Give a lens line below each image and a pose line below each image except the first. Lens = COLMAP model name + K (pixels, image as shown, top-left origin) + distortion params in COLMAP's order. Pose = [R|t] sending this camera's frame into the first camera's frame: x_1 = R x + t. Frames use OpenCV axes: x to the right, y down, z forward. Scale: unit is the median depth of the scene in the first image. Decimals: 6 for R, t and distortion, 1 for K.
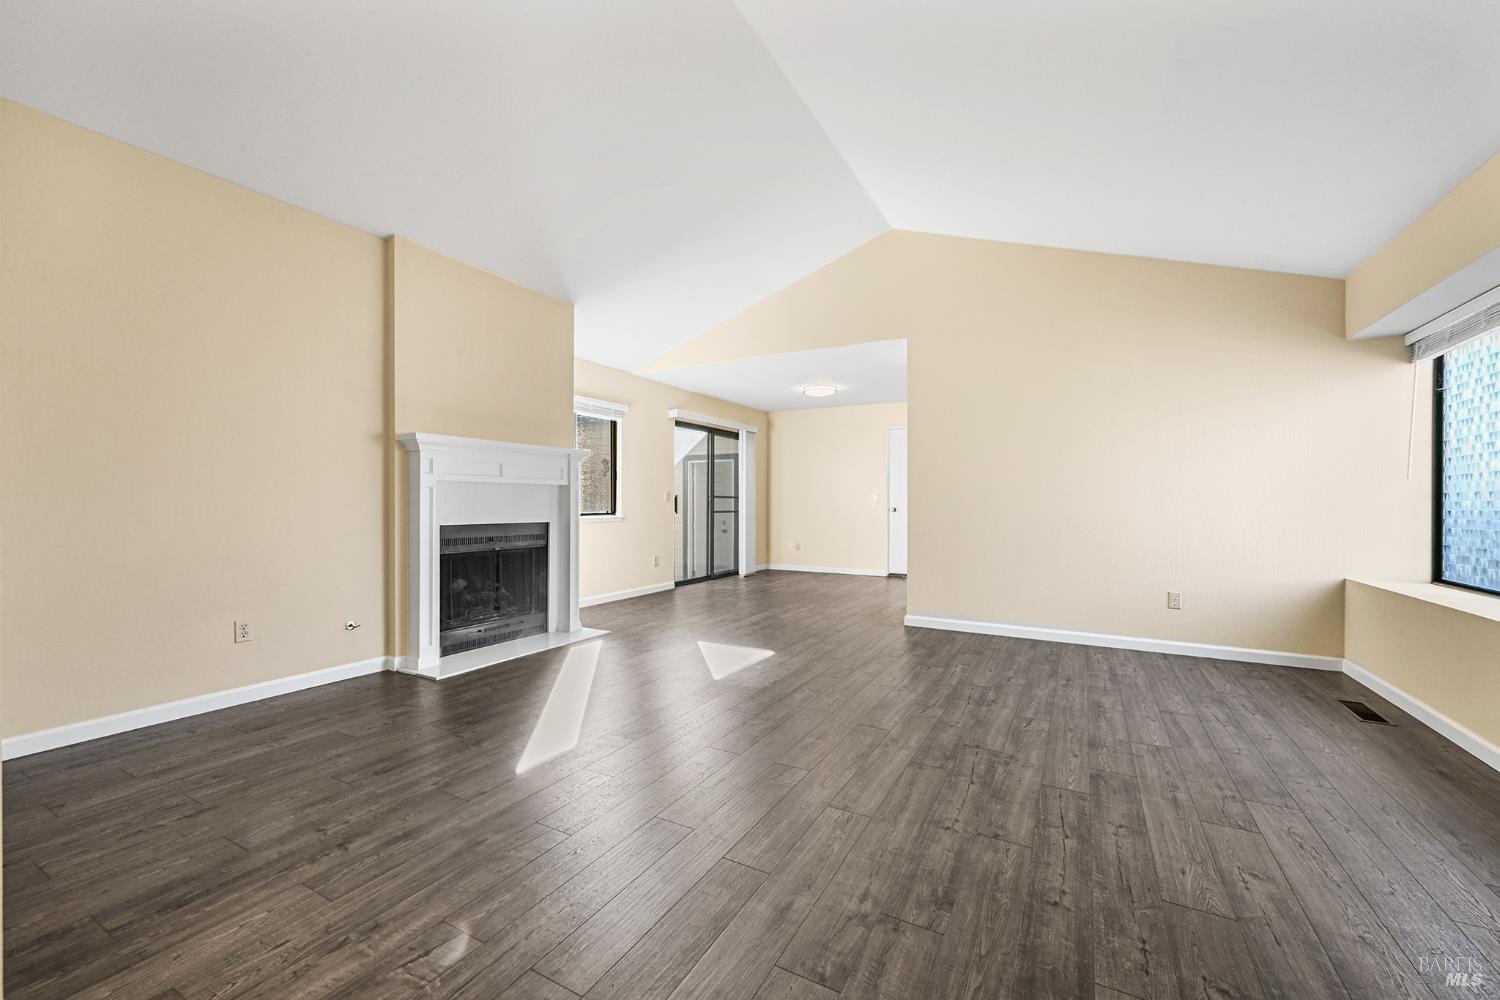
lens RADIAL K [[592.8, 0, 752.1], [0, 592.8, 510.9], [0, 0, 1]] dist [-0.000730, 0.001085]
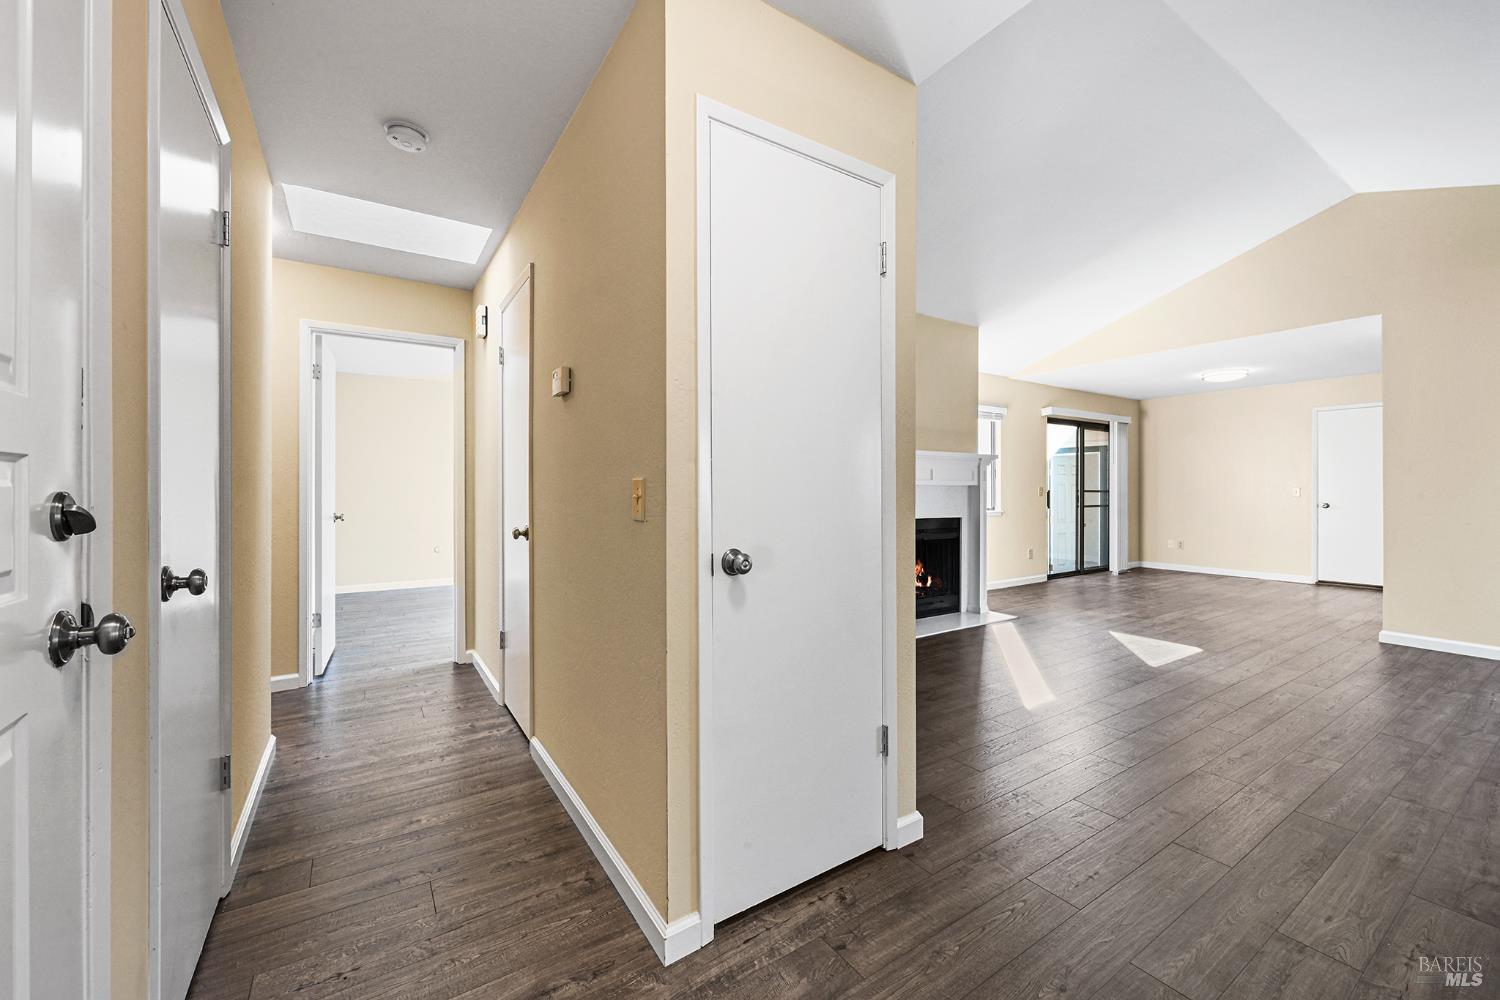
lens RADIAL K [[592.8, 0, 751.9], [0, 592.8, 490.6], [0, 0, 1]] dist [-0.000730, 0.001085]
pose [[0.888376, -0.002396, -0.459110, -0.215701], [-0.003985, 0.999908, -0.012930, -0.020290], [0.459099, 0.013316, 0.888285, -0.265400]]
